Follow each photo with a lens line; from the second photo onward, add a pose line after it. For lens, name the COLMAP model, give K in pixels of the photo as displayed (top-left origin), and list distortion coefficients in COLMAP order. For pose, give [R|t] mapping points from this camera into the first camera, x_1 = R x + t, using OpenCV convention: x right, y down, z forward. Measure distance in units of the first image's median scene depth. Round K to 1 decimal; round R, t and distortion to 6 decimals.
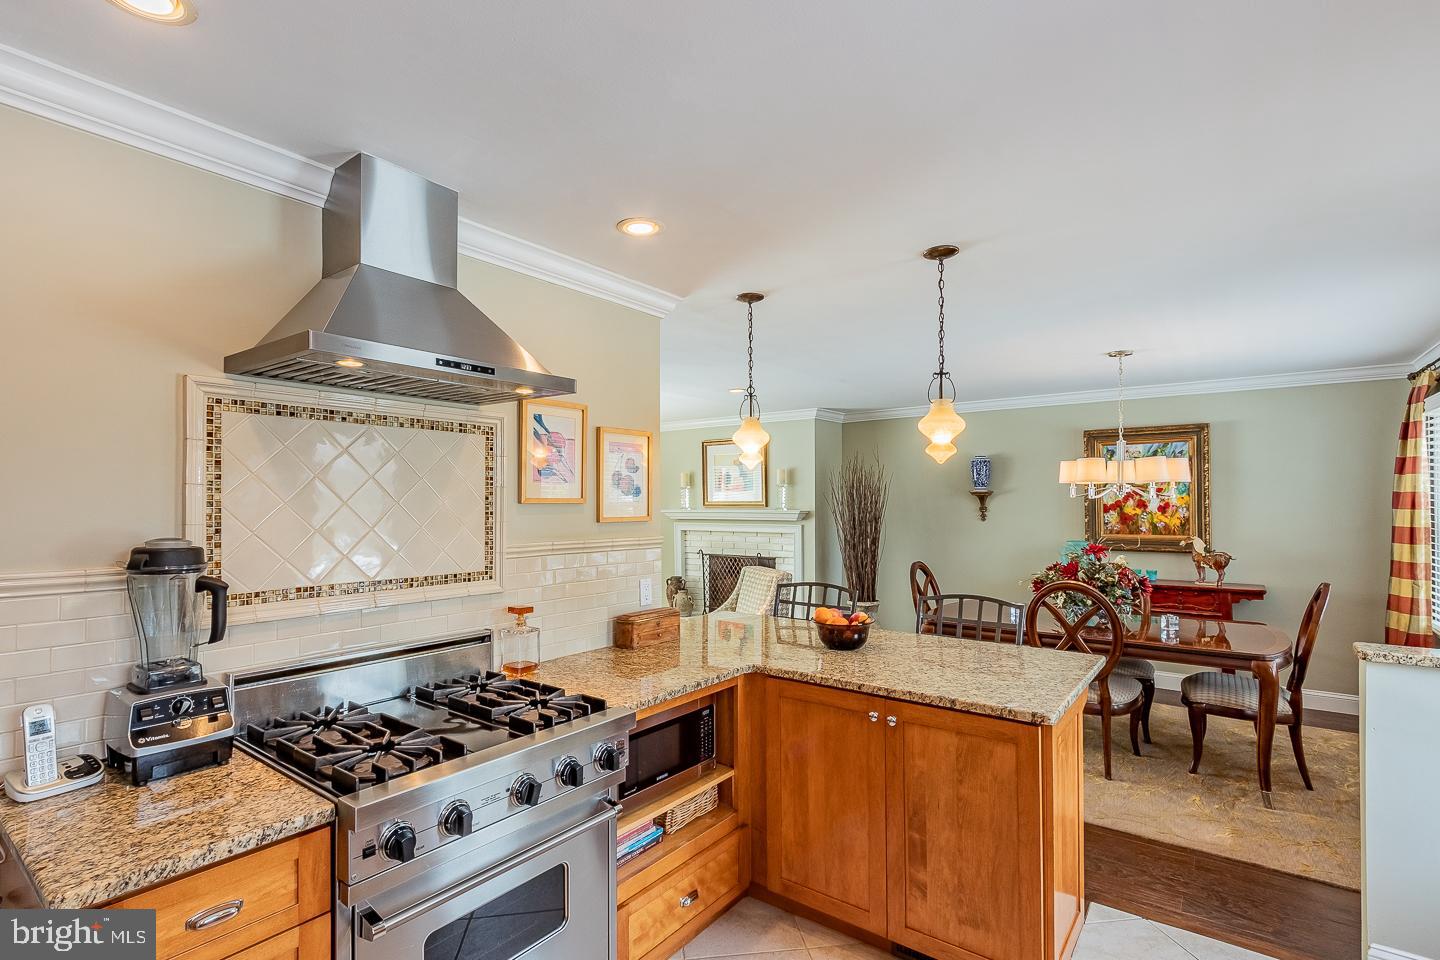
lens RADIAL K [[681.4, 0, 758.4], [0, 681.4, 497.9], [0, 0, 1]] dist [-0.000860, -0.000370]
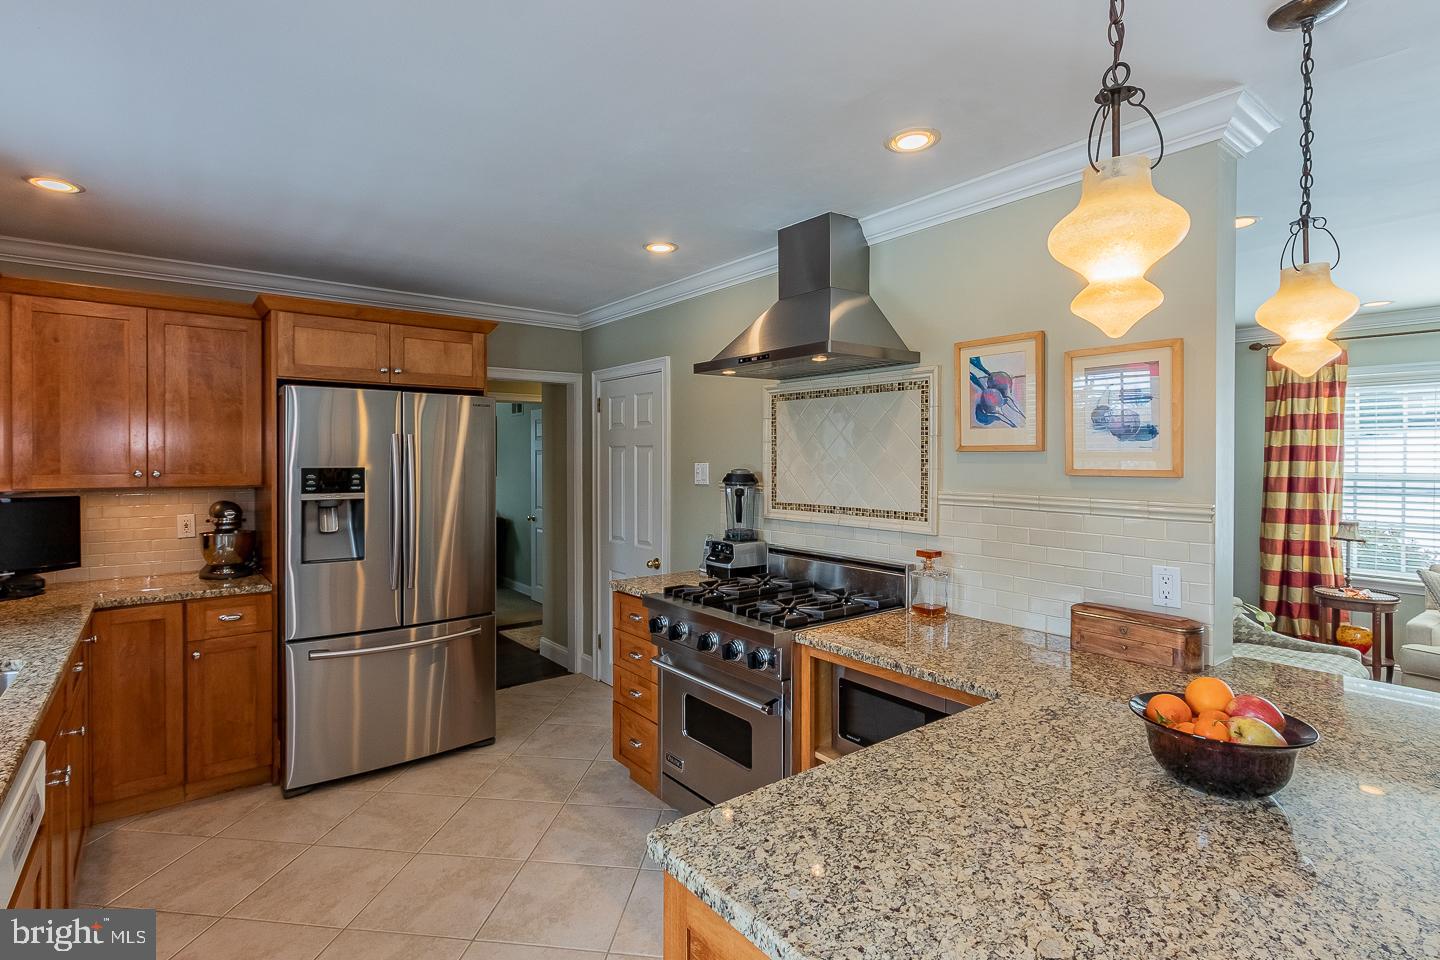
lens RADIAL K [[687.7, 0, 675.5], [0, 687.7, 457.1], [0, 0, 1]] dist [0.001565, 0.000154]
pose [[-0.324146, 0.003715, -0.946000, 0.413398], [0.008995, 0.999959, 0.000845, 0.006861], [0.945964, -0.008236, -0.324166, 0.524997]]
